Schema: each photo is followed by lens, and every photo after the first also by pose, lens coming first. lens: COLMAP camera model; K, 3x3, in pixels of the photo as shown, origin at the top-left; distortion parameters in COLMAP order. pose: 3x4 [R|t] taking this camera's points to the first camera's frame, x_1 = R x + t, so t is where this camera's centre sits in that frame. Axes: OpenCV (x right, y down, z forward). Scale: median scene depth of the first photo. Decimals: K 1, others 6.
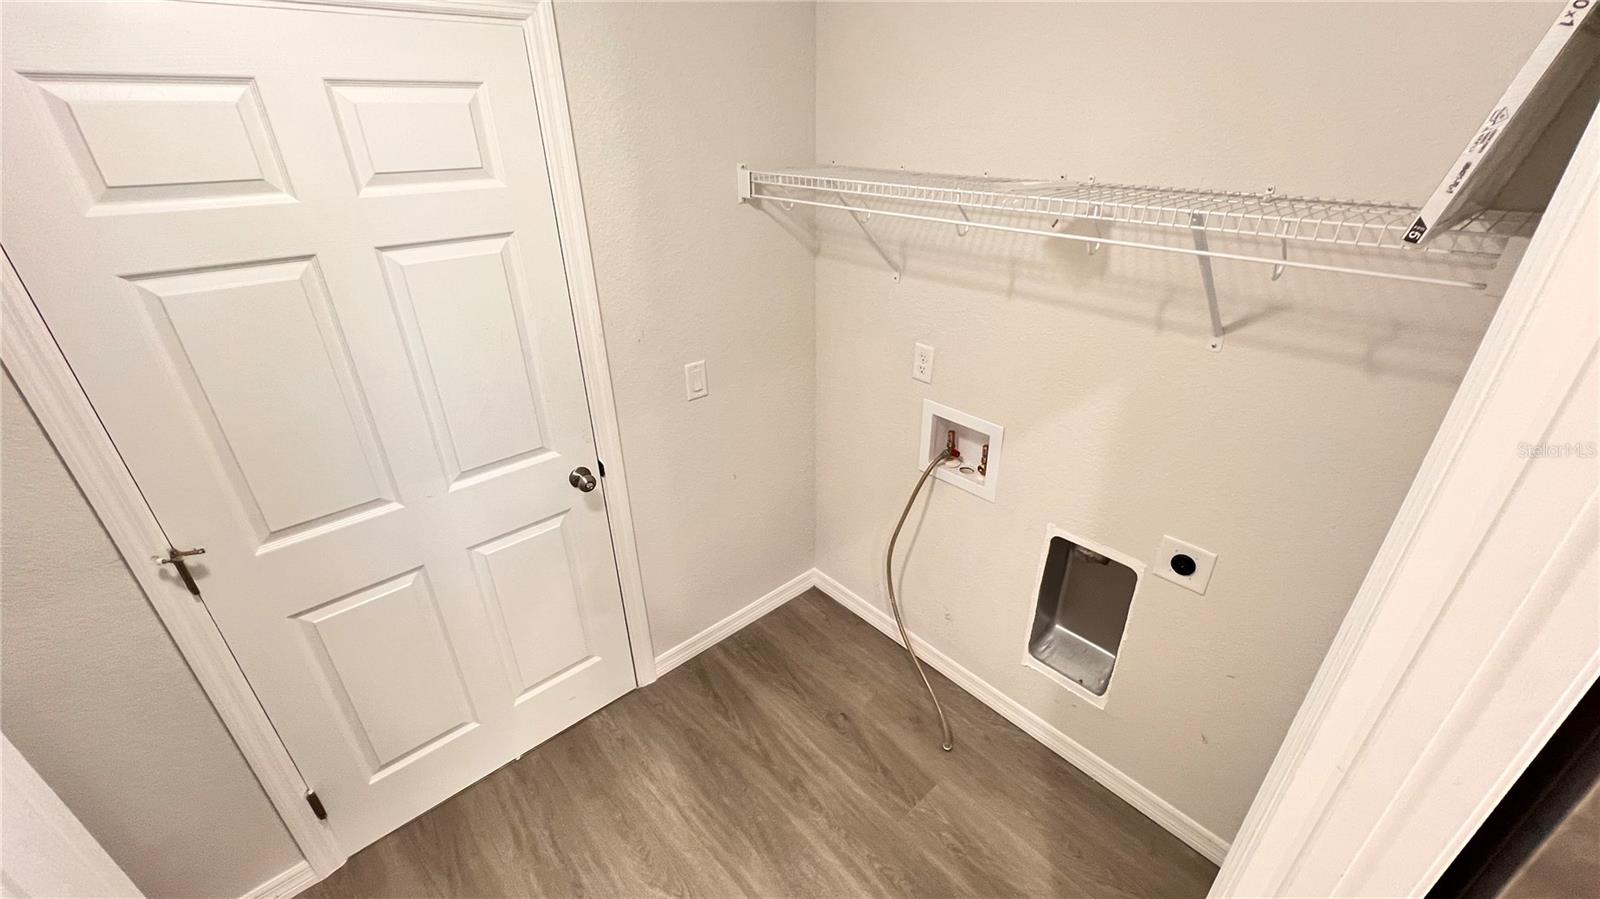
lens RADIAL K [[642.4, 0, 800.9], [0, 642.4, 448.2], [0, 0, 1]] dist [-0.000553, -0.000080]
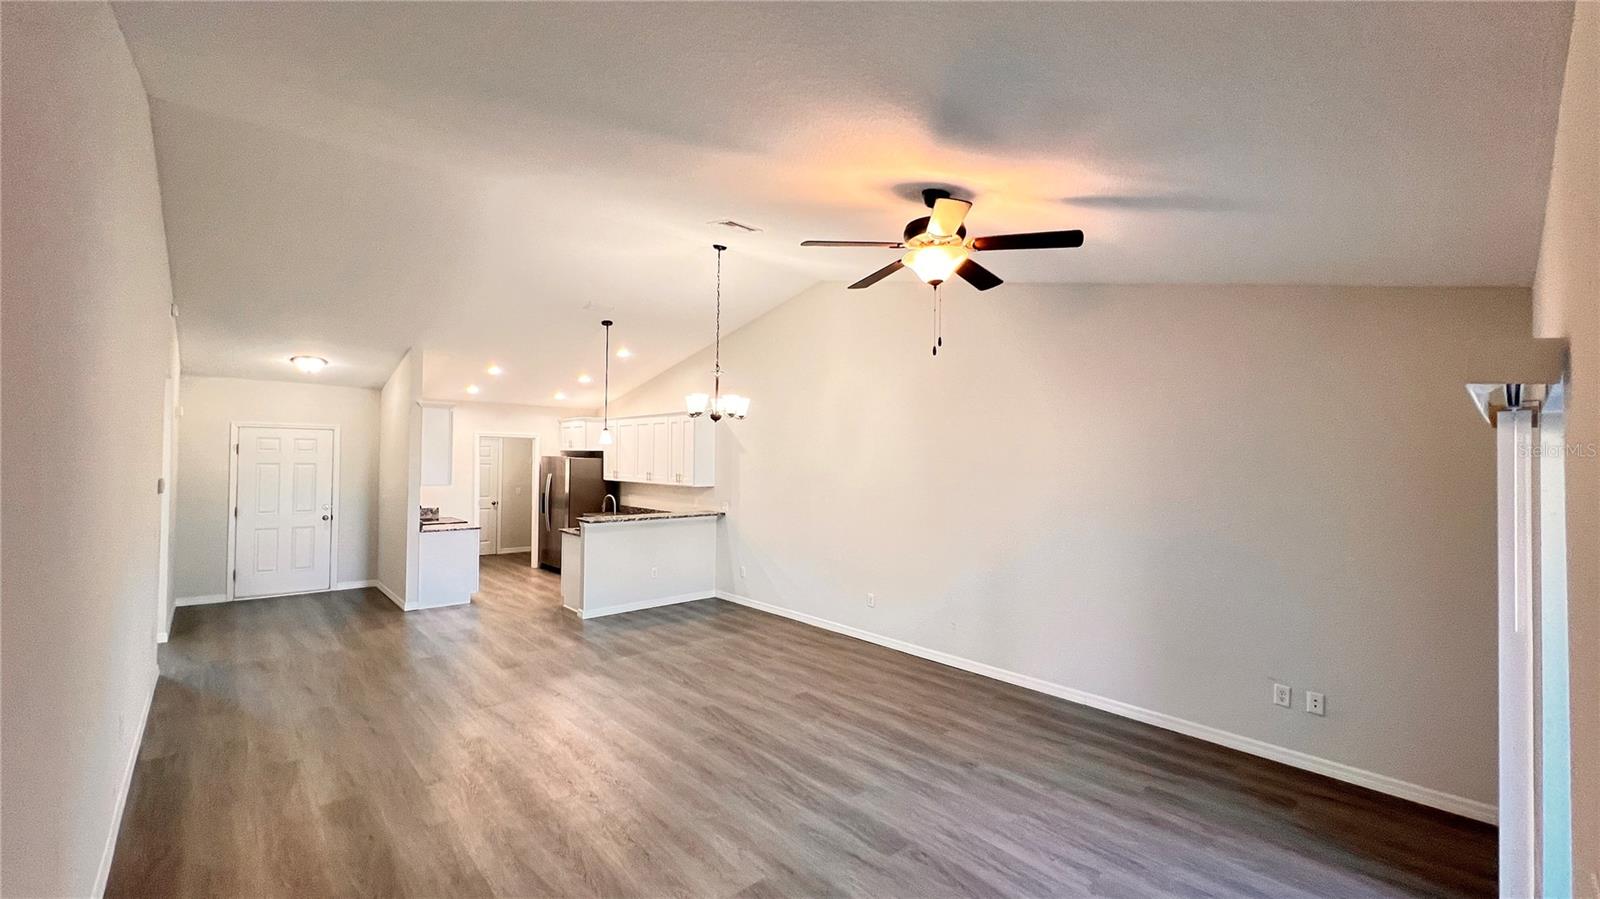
lens RADIAL K [[640.3, 0, 798.9], [0, 640.3, 449.8], [0, 0, 1]] dist [-0.000184, 0.000548]
pose [[0.999682, 0.022905, 0.010574, 2.353143], [-0.015190, 0.881149, -0.472595, 2.313696], [-0.020142, 0.472284, 0.881216, -4.410926]]
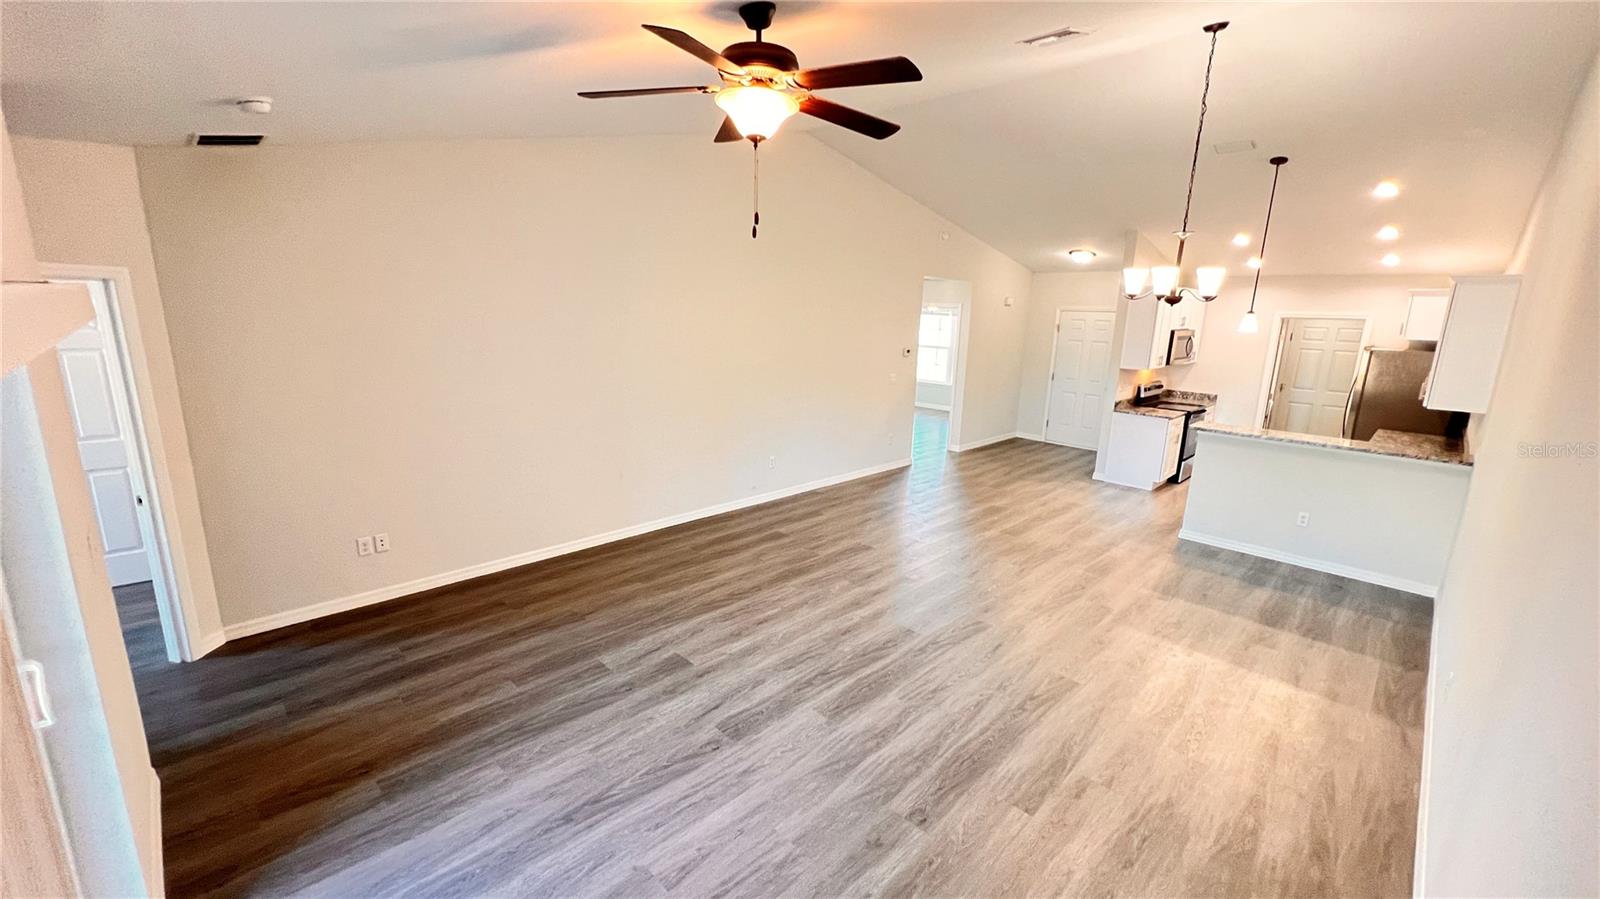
lens RADIAL K [[640.3, 0, 798.9], [0, 640.3, 449.8], [0, 0, 1]] dist [-0.000184, 0.000548]
pose [[0.058709, 0.230785, -0.971232, 3.991081], [-0.484090, 0.857445, 0.174484, 1.468995], [0.873046, 0.459920, 0.162061, -3.100356]]
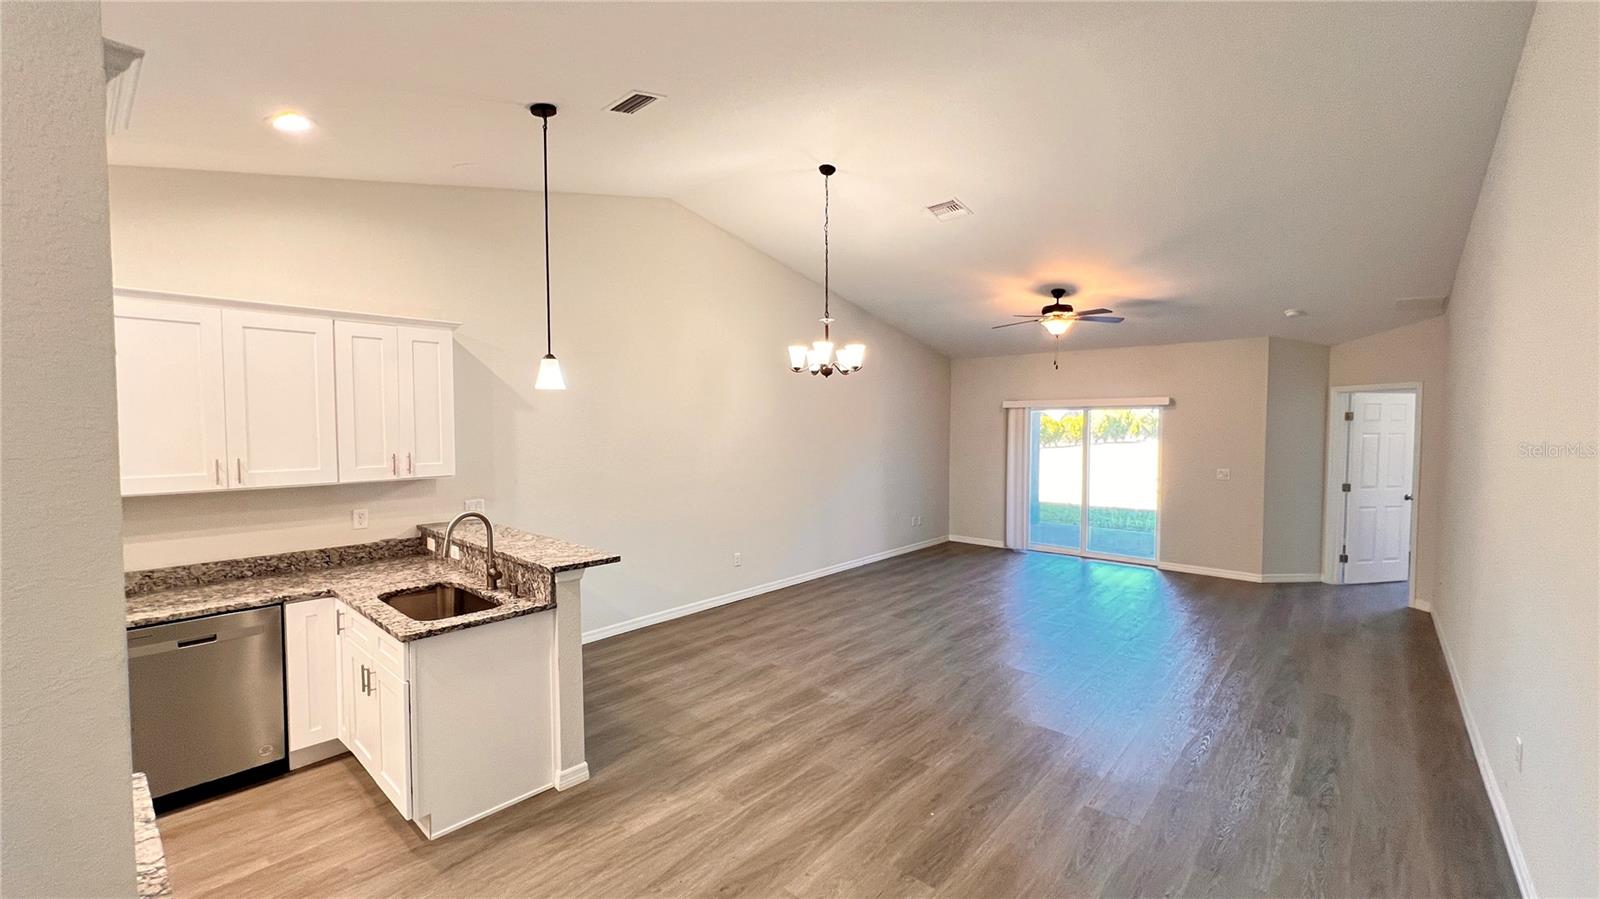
lens RADIAL K [[640.3, 0, 798.9], [0, 640.3, 449.8], [0, 0, 1]] dist [-0.000184, 0.000548]
pose [[-0.118271, -0.033888, 0.992403, -0.405267], [0.457837, 0.884984, 0.084783, 0.859678], [-0.881134, 0.464386, -0.089152, -1.524955]]
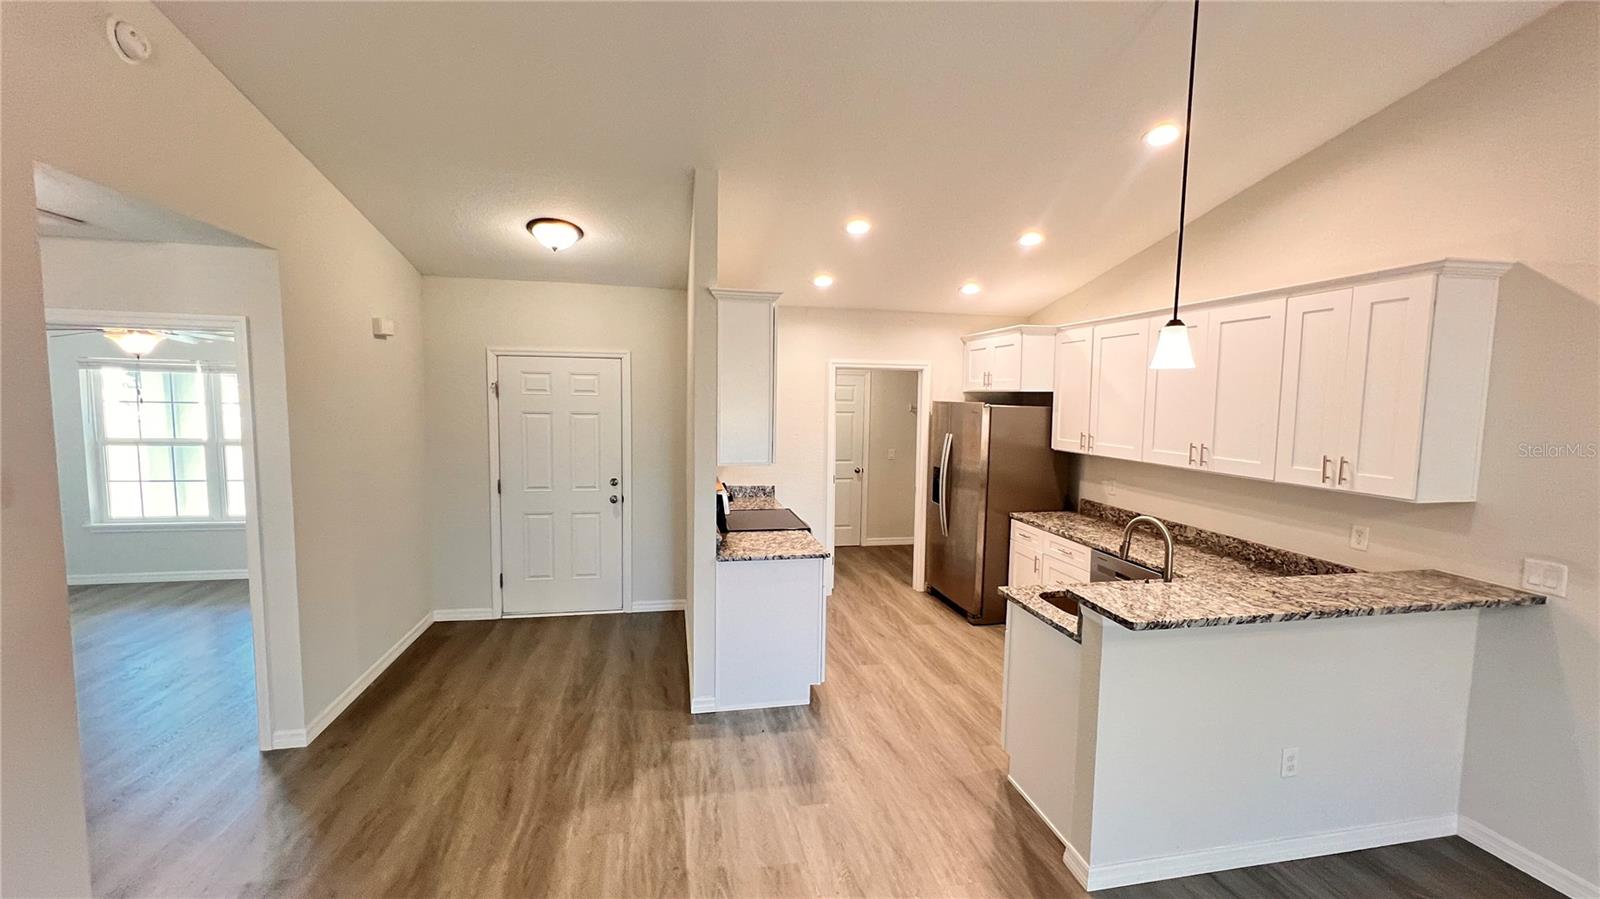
lens RADIAL K [[640.3, 0, 798.9], [0, 640.3, 449.8], [0, 0, 1]] dist [-0.000184, 0.000548]
pose [[0.863113, 0.067017, -0.500544, 1.293422], [-0.254544, 0.913775, -0.316578, 1.244544], [0.436168, 0.400653, 0.805751, -2.352966]]
